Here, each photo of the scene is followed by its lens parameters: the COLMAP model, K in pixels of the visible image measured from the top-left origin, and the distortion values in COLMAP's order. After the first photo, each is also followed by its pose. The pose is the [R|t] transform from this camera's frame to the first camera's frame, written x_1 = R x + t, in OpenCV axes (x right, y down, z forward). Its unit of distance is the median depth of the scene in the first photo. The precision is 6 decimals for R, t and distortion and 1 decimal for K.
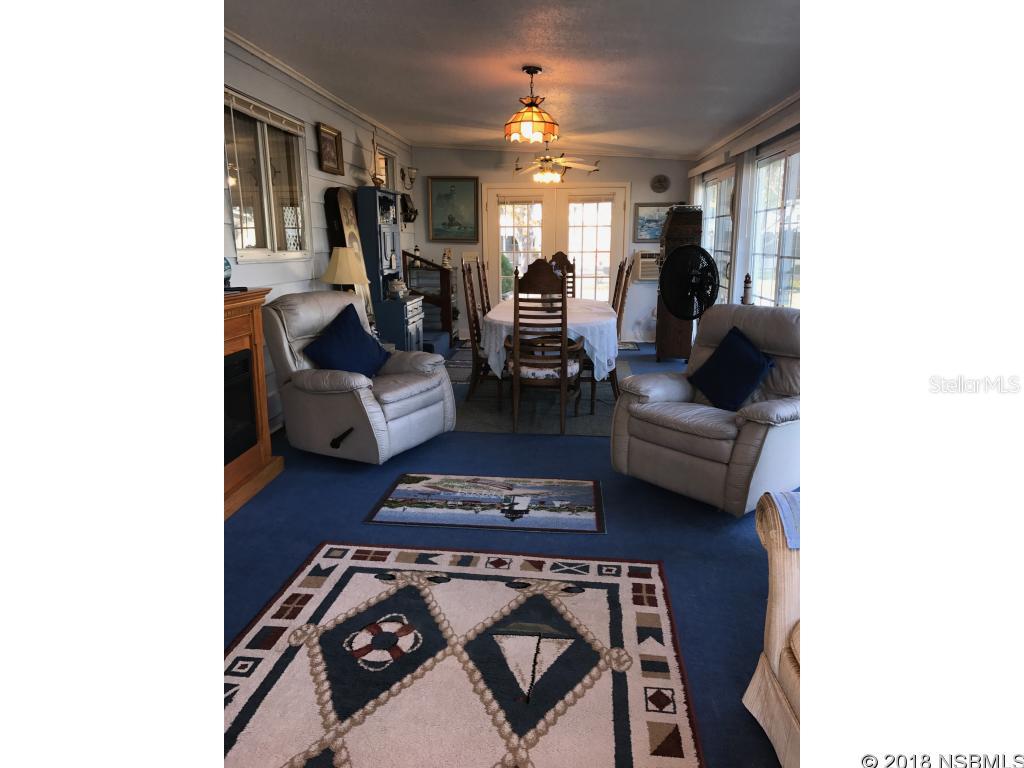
lens RADIAL K [[631.6, 0, 512.4], [0, 631.6, 381.9], [0, 0, 1]] dist [0.002770, 0.000494]
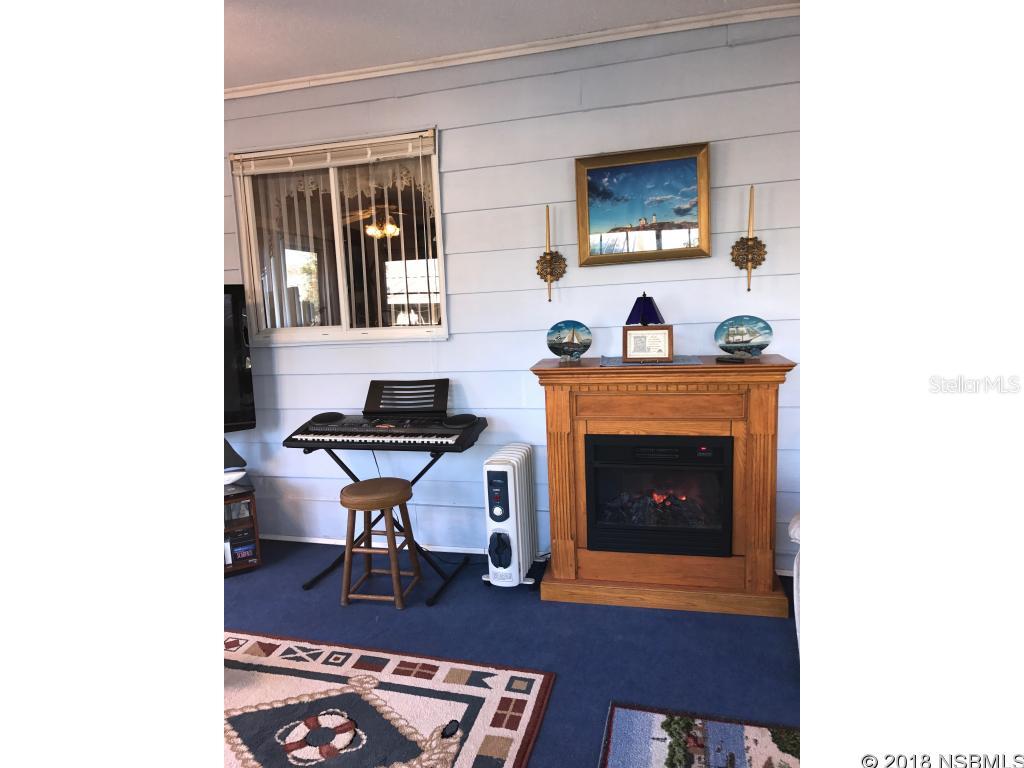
lens RADIAL K [[631.6, 0, 511.3], [0, 631.6, 383.1], [0, 0, 1]] dist [0.002770, 0.000494]
pose [[-0.163393, 0.128782, -0.978120, 0.529232], [-0.185990, 0.969645, 0.158735, -0.263084], [0.968871, 0.207856, -0.134481, 1.144300]]
